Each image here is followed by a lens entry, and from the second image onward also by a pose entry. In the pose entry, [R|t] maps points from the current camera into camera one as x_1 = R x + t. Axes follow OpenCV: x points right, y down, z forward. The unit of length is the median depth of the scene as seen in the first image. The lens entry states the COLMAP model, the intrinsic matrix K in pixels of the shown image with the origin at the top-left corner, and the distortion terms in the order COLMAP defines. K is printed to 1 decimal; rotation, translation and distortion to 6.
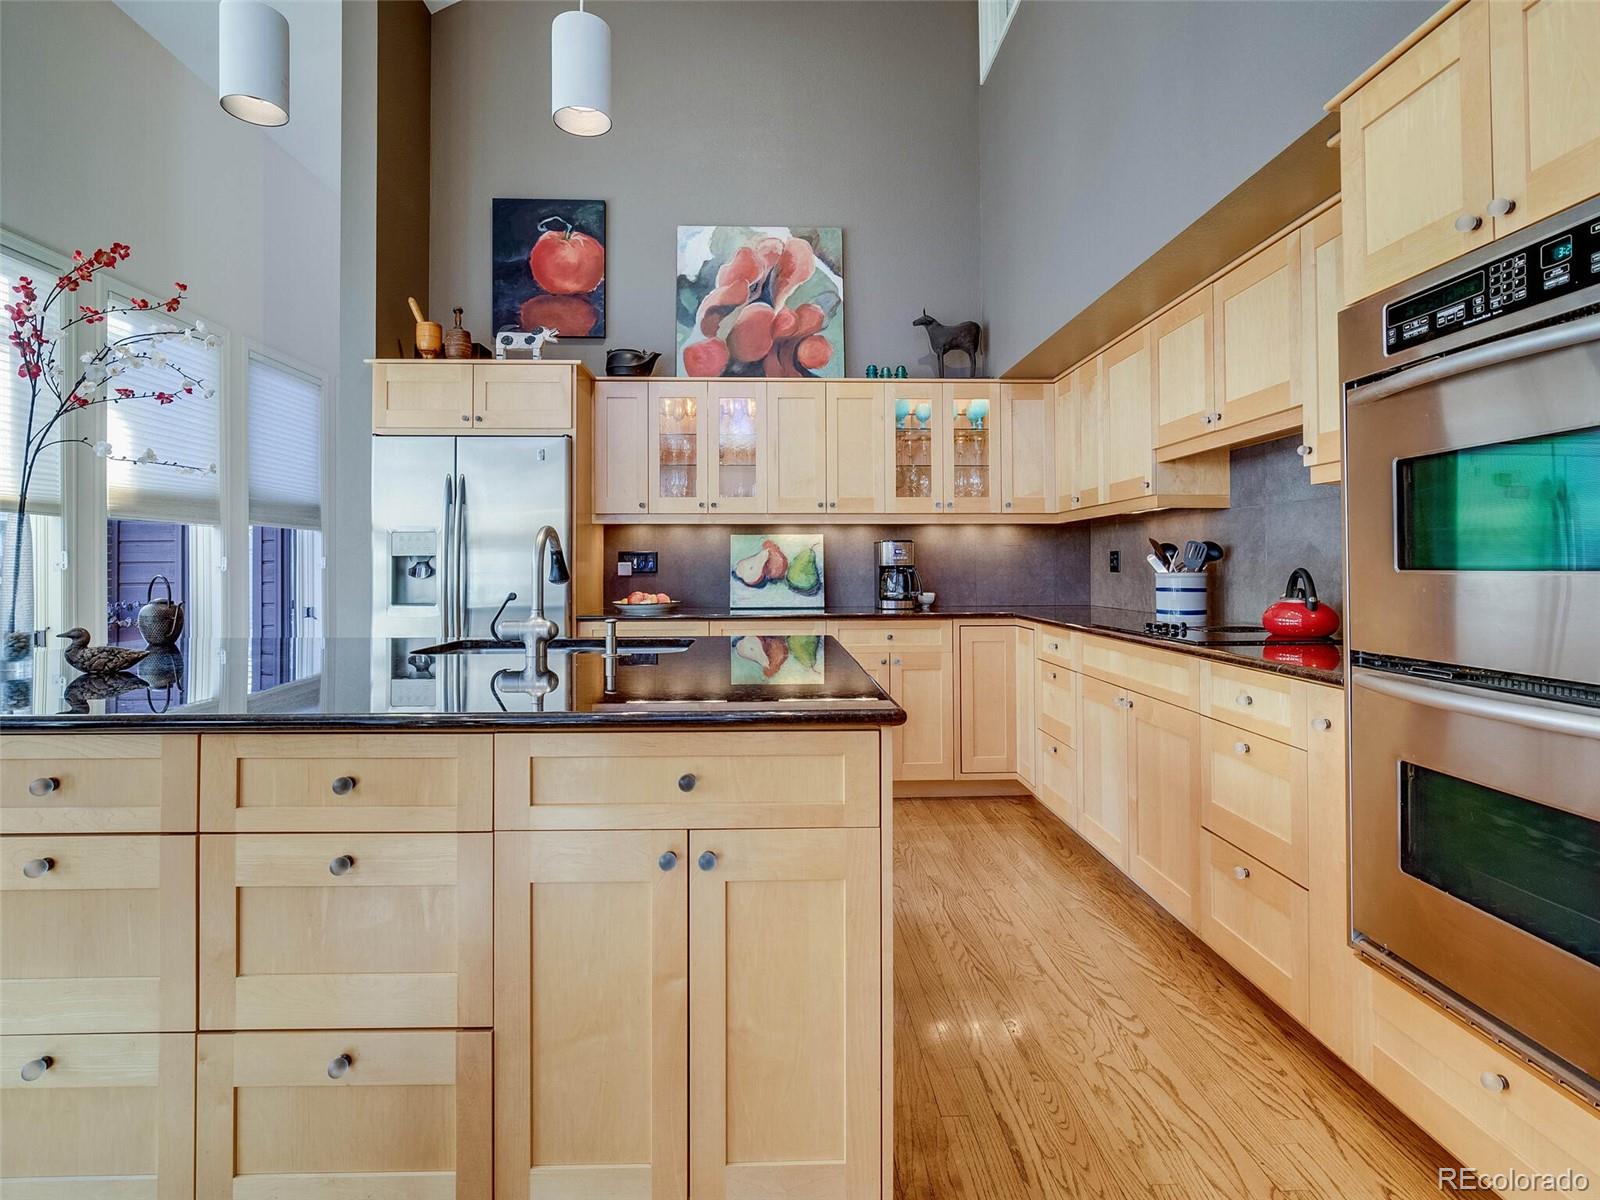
lens RADIAL K [[811.1, 0, 796.3], [0, 811.1, 557.3], [0, 0, 1]] dist [-0.011766, 0.000833]
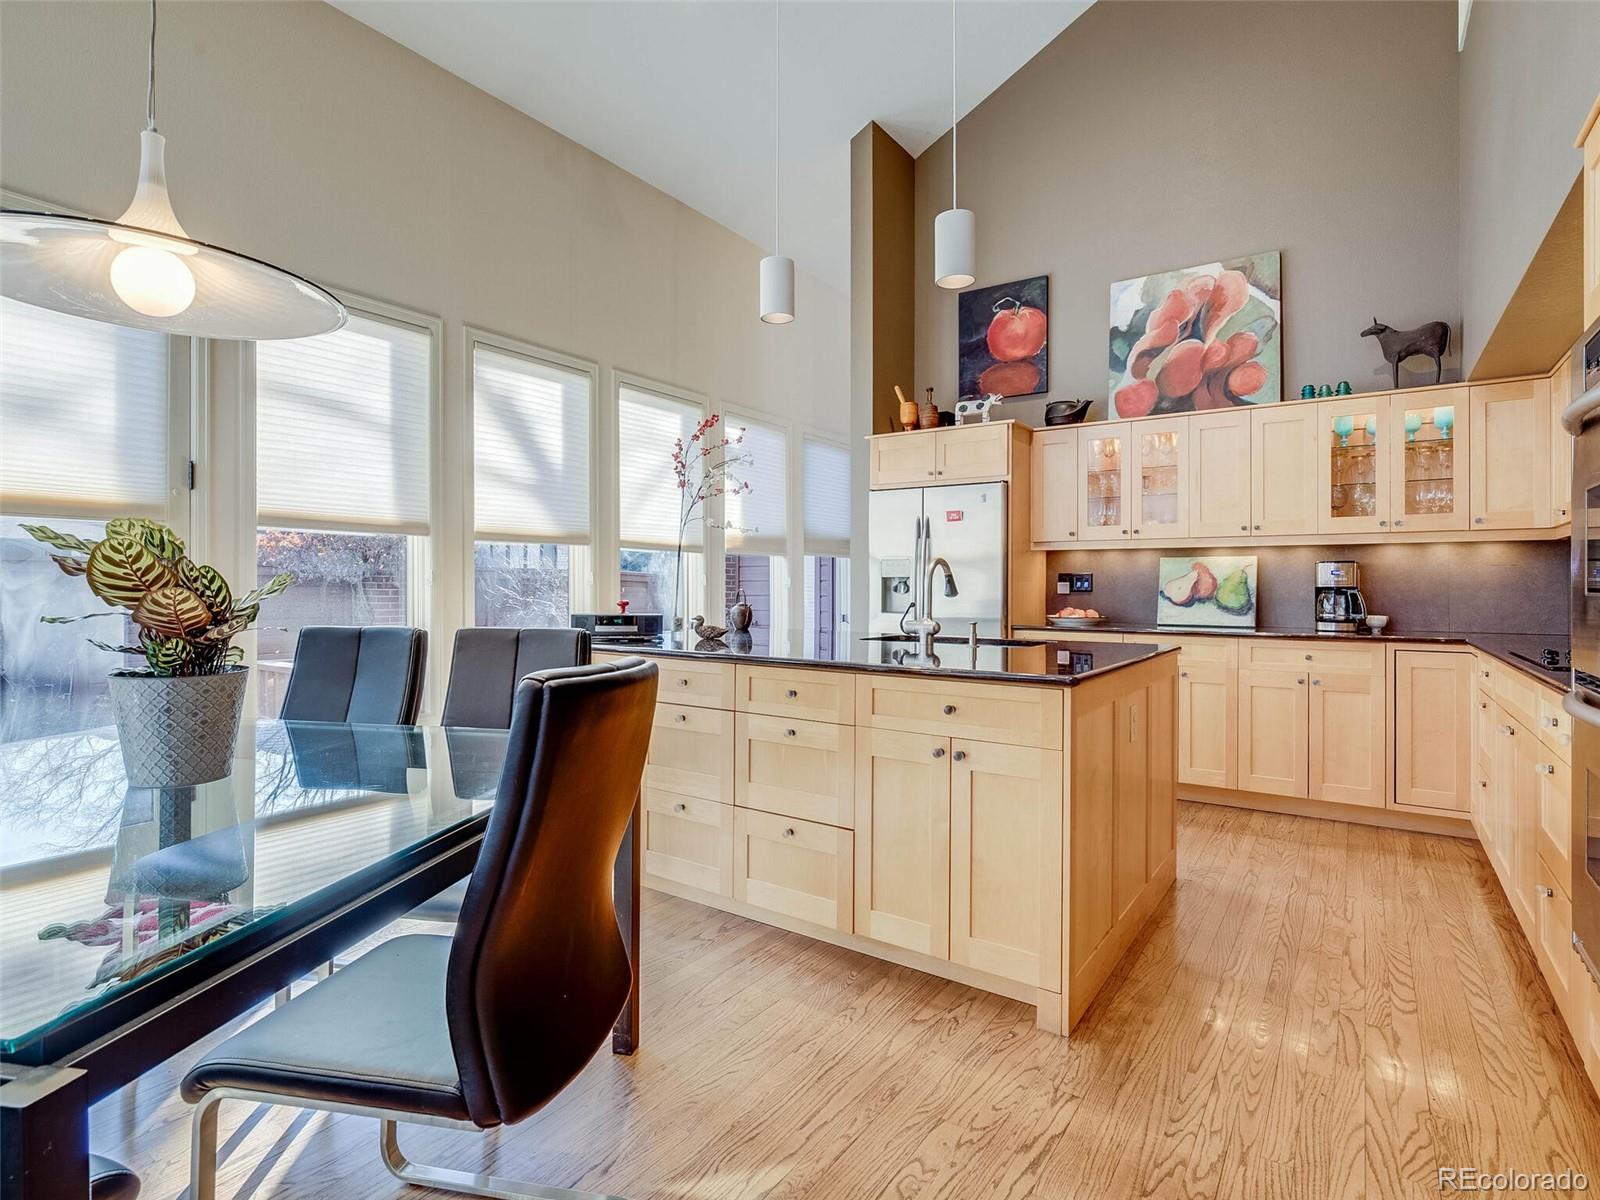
lens RADIAL K [[811.1, 0, 799.2], [0, 811.1, 591.7], [0, 0, 1]] dist [-0.011766, 0.000833]
pose [[0.800224, 0.010728, -0.599605, 0.189547], [0.000349, 0.999831, 0.018354, -0.002070], [0.599701, -0.014897, 0.800085, -0.169848]]
